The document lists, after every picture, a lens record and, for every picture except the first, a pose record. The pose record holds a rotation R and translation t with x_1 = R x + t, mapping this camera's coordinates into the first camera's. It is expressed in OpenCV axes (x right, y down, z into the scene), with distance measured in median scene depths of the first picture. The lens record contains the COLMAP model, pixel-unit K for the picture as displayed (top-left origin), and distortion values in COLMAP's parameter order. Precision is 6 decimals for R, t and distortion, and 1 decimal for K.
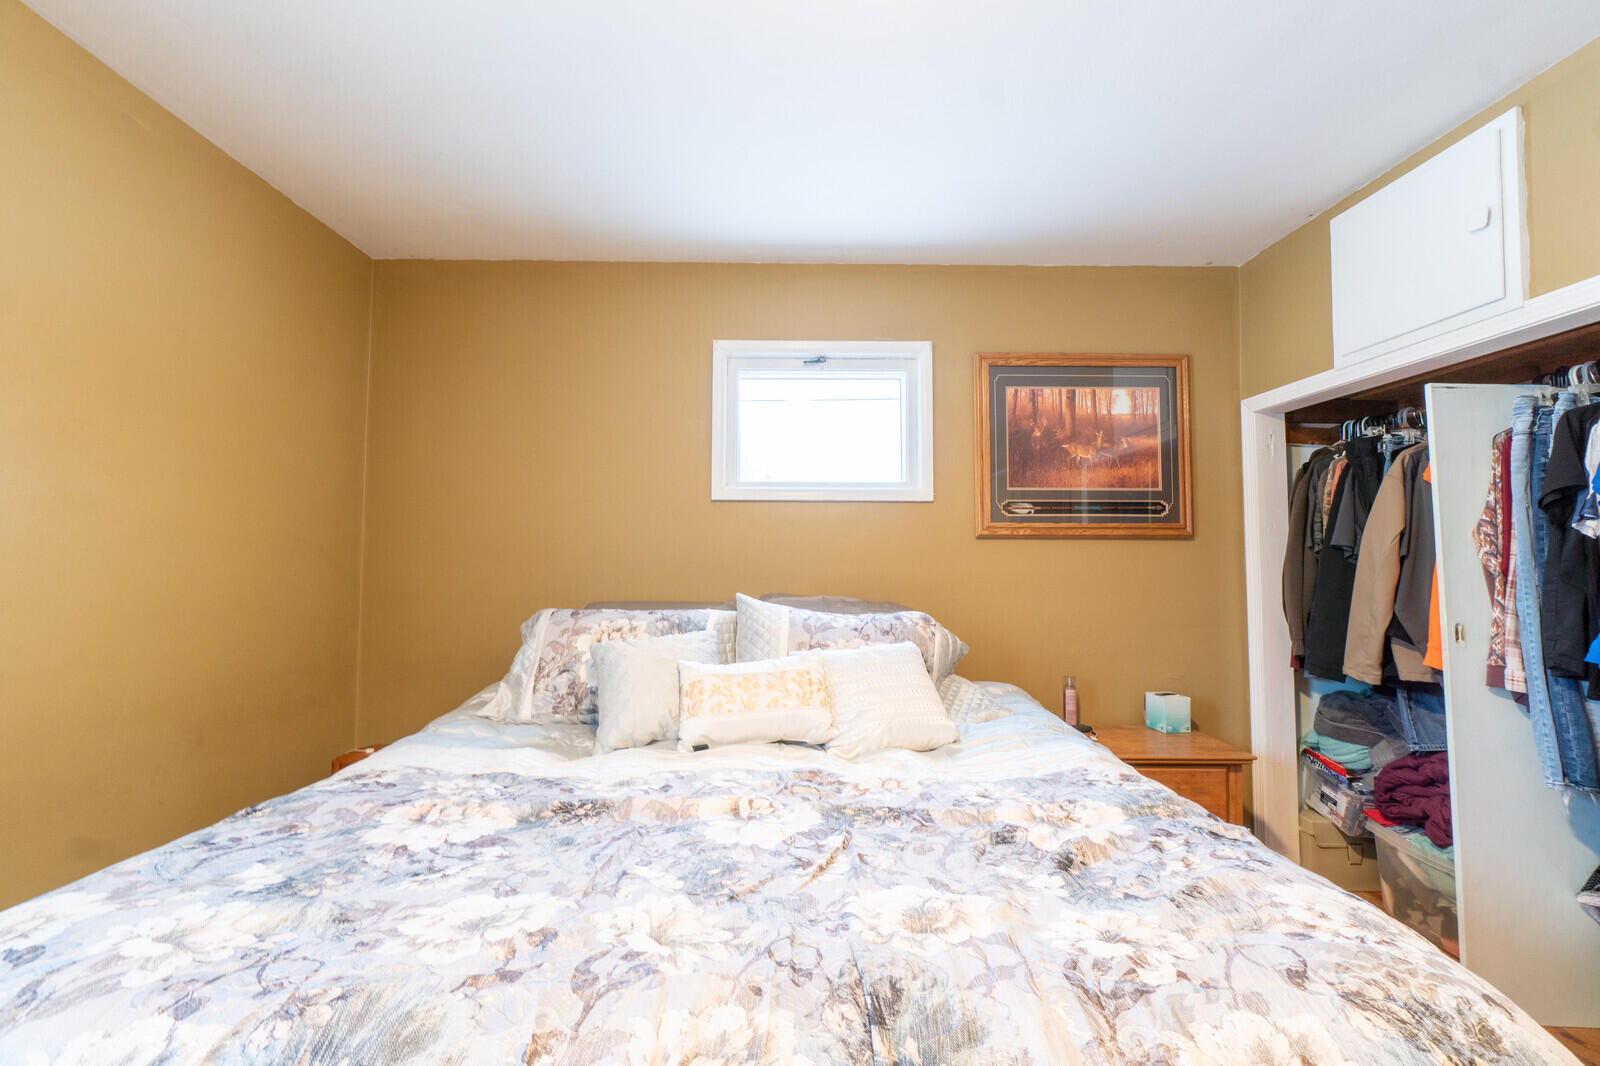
lens RADIAL K [[692.5, 0, 796.7], [0, 692.5, 535.2], [0, 0, 1]] dist [-0.006872, 0.000252]
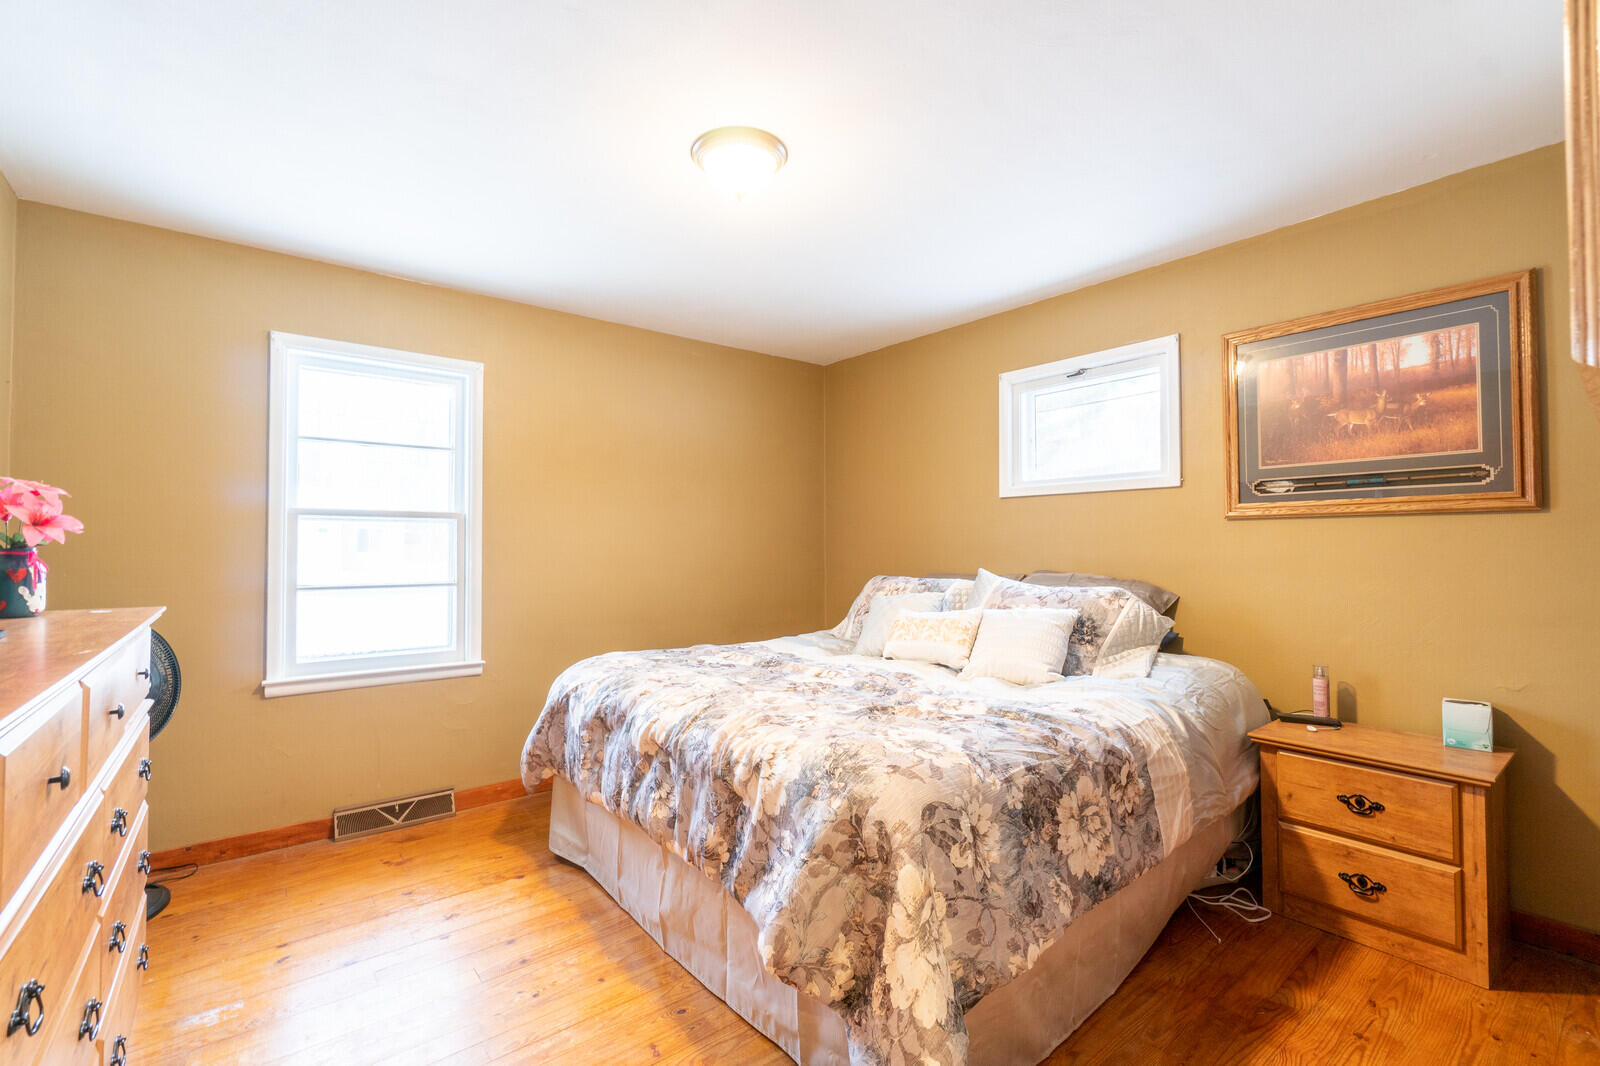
lens RADIAL K [[692.5, 0, 799.7], [0, 692.5, 534.2], [0, 0, 1]] dist [-0.006872, 0.000252]
pose [[0.630007, -0.019653, -0.776341, 0.646280], [0.036269, 0.999333, 0.004135, -0.001239], [0.775742, -0.030763, 0.630300, -0.116920]]
